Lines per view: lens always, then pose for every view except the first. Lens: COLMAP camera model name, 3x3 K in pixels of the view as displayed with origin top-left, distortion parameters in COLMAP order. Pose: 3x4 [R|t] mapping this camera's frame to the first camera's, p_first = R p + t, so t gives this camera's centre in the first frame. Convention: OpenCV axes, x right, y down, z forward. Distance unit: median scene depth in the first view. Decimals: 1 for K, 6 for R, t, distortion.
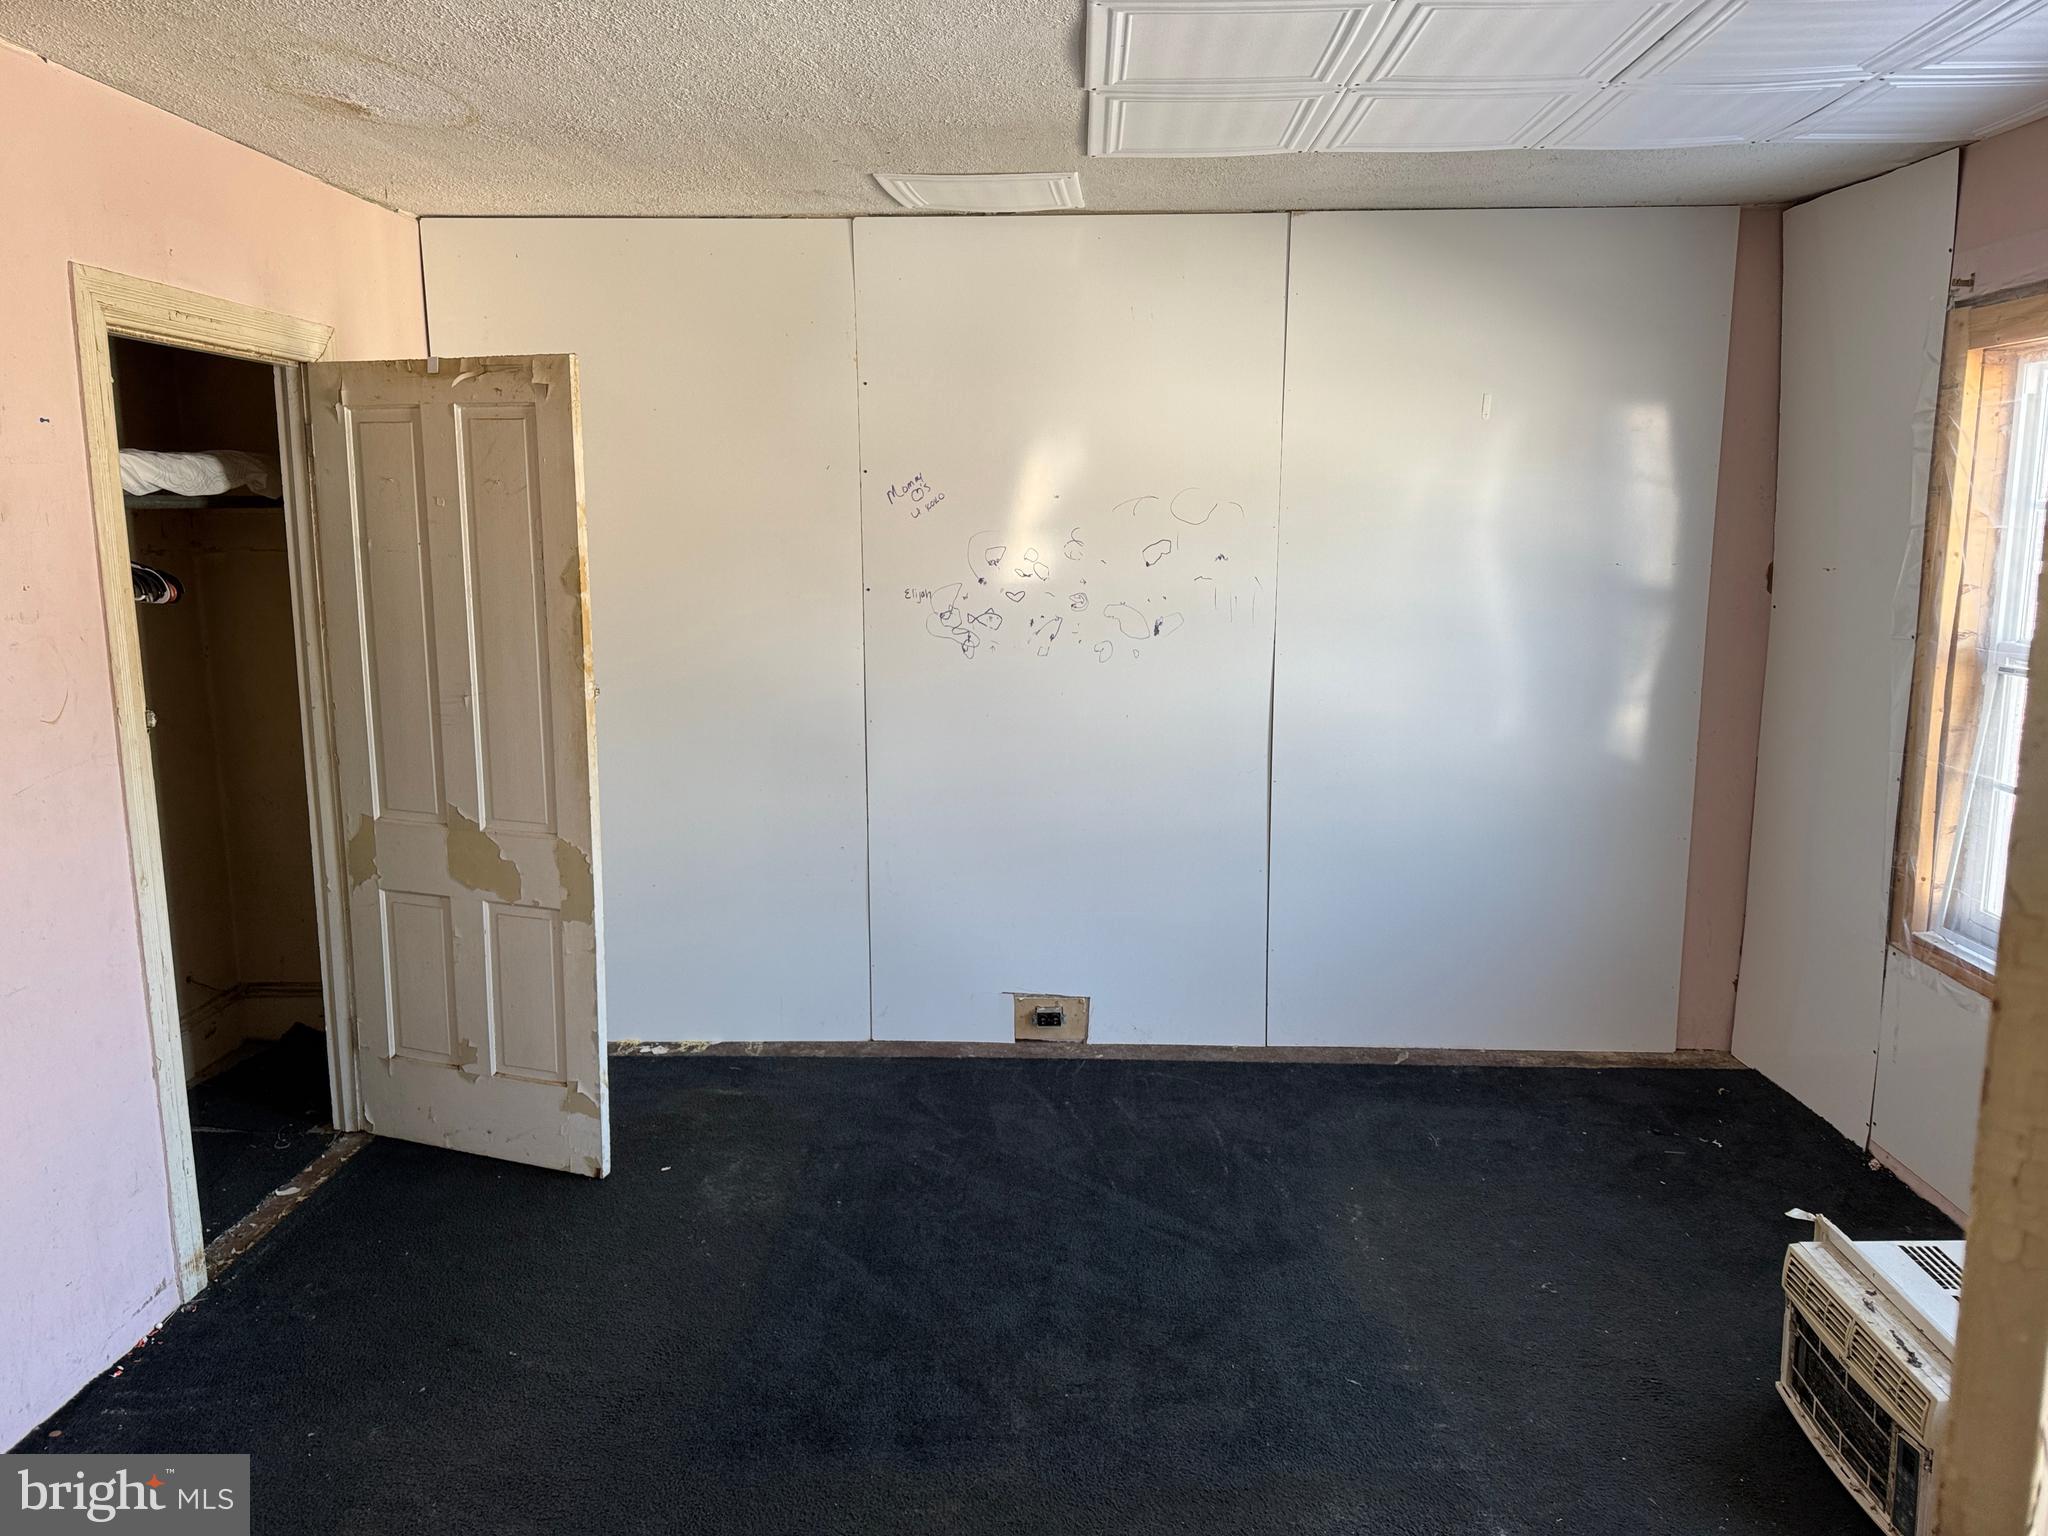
lens RADIAL K [[1439.1, 0, 1019.3], [0, 1439.1, 754.4], [0, 0, 1]] dist [0.047499, -0.048323]
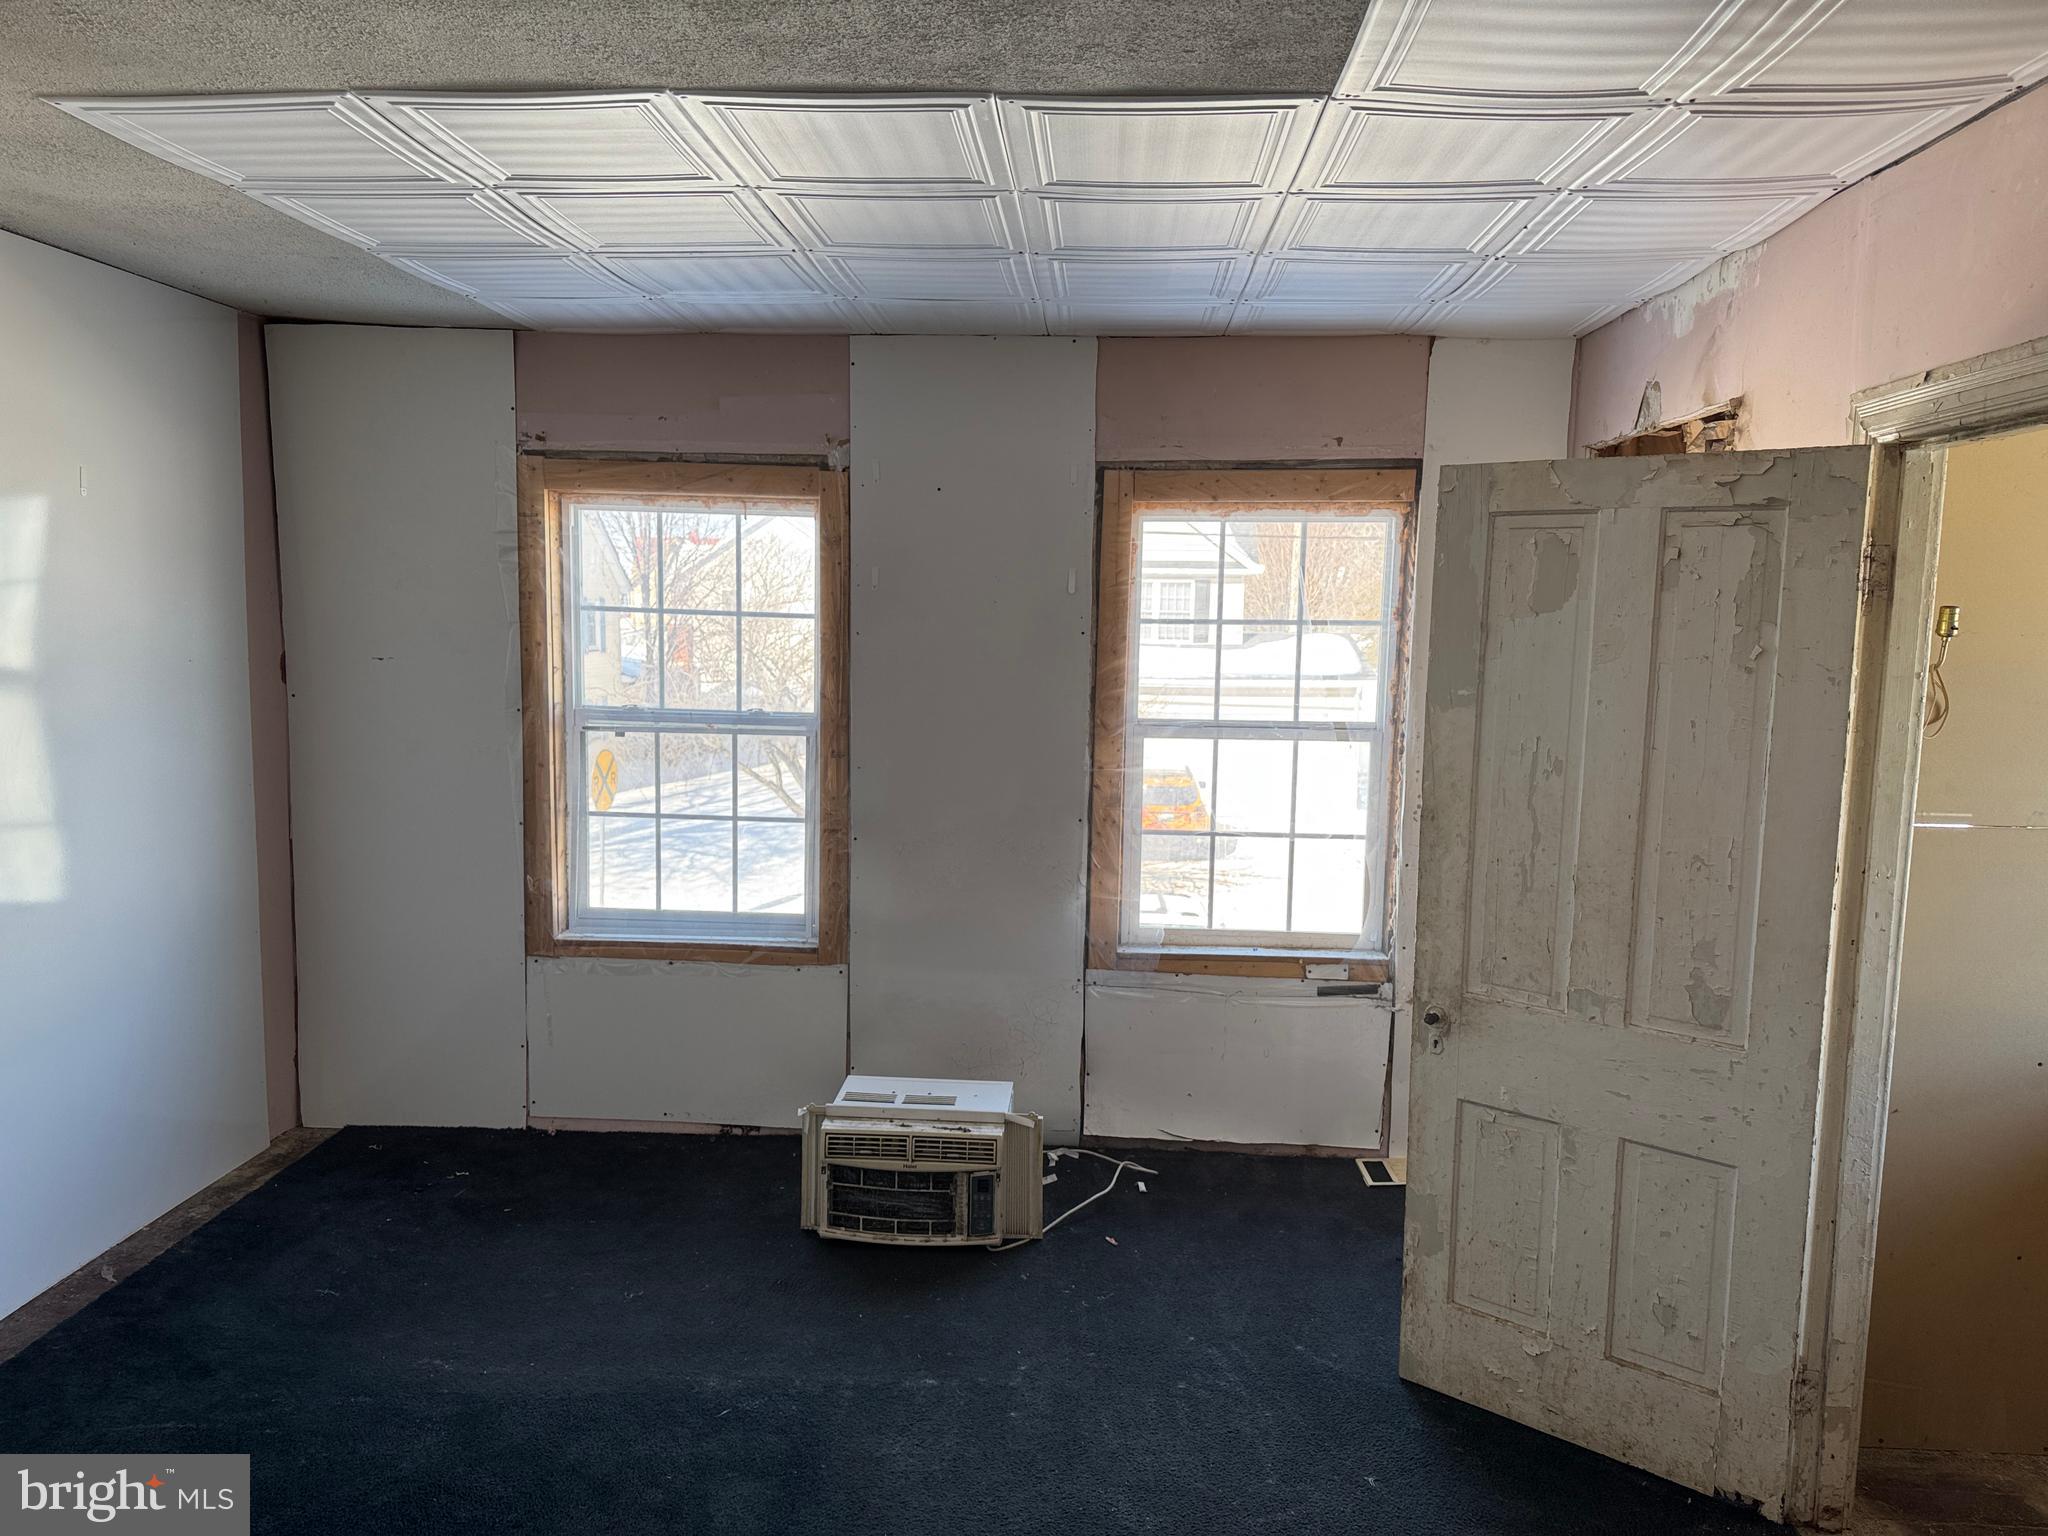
lens RADIAL K [[1439.1, 0, 1017.6], [0, 1439.1, 779.6], [0, 0, 1]] dist [0.047499, -0.048323]
pose [[0.024577, -0.118302, 0.992673, -0.578135], [0.148143, 0.982441, 0.113415, -0.091874], [-0.988660, 0.144270, 0.041671, 0.488776]]
